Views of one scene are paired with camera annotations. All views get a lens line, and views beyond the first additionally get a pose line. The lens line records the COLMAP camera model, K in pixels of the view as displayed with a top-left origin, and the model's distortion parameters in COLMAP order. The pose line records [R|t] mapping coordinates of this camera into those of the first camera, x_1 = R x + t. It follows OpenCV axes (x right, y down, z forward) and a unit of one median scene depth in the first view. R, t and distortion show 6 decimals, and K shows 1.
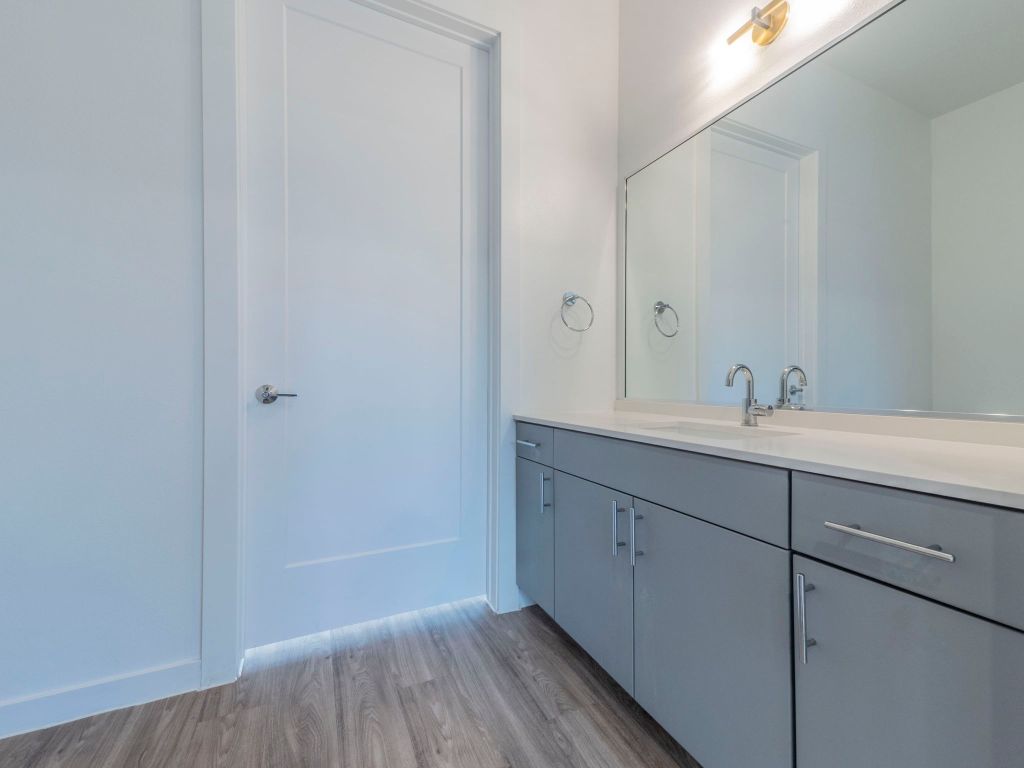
lens RADIAL K [[423.9, 0, 513.7], [0, 423.9, 383.3], [0, 0, 1]] dist [0.028034, -0.005843]
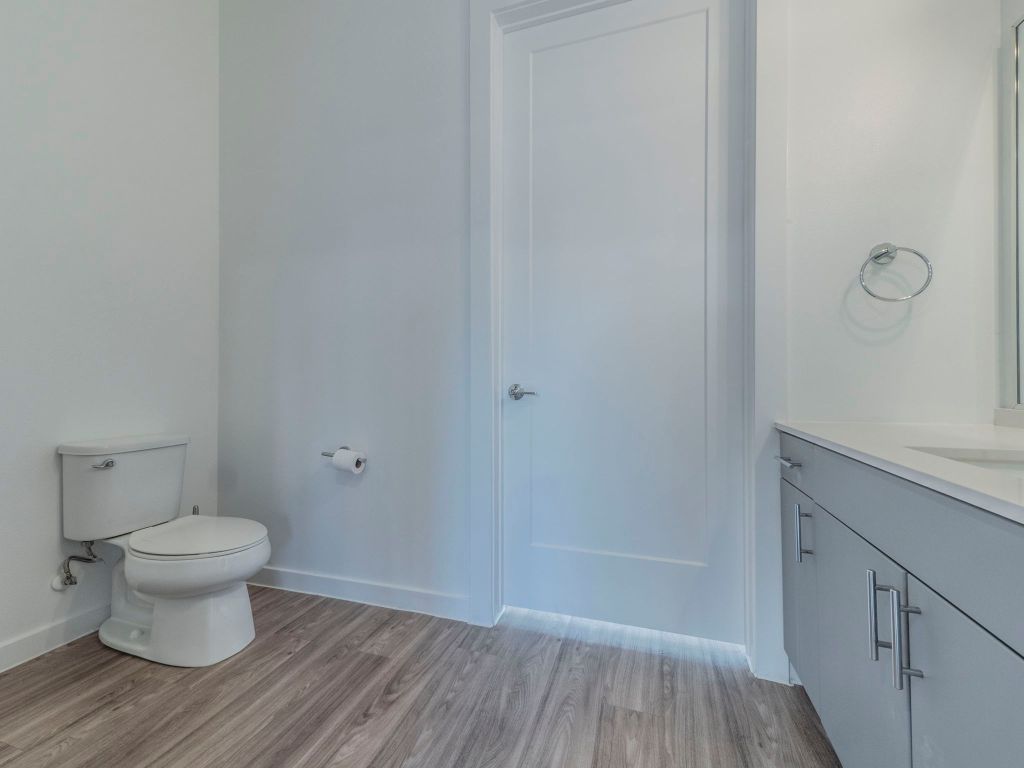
lens RADIAL K [[423.9, 0, 513.7], [0, 423.9, 383.3], [0, 0, 1]] dist [0.028034, -0.005843]
pose [[0.740479, -0.005500, -0.672056, 0.207830], [0.002993, 0.999984, -0.004886, 0.008207], [0.672072, 0.001606, 0.740484, 0.146482]]
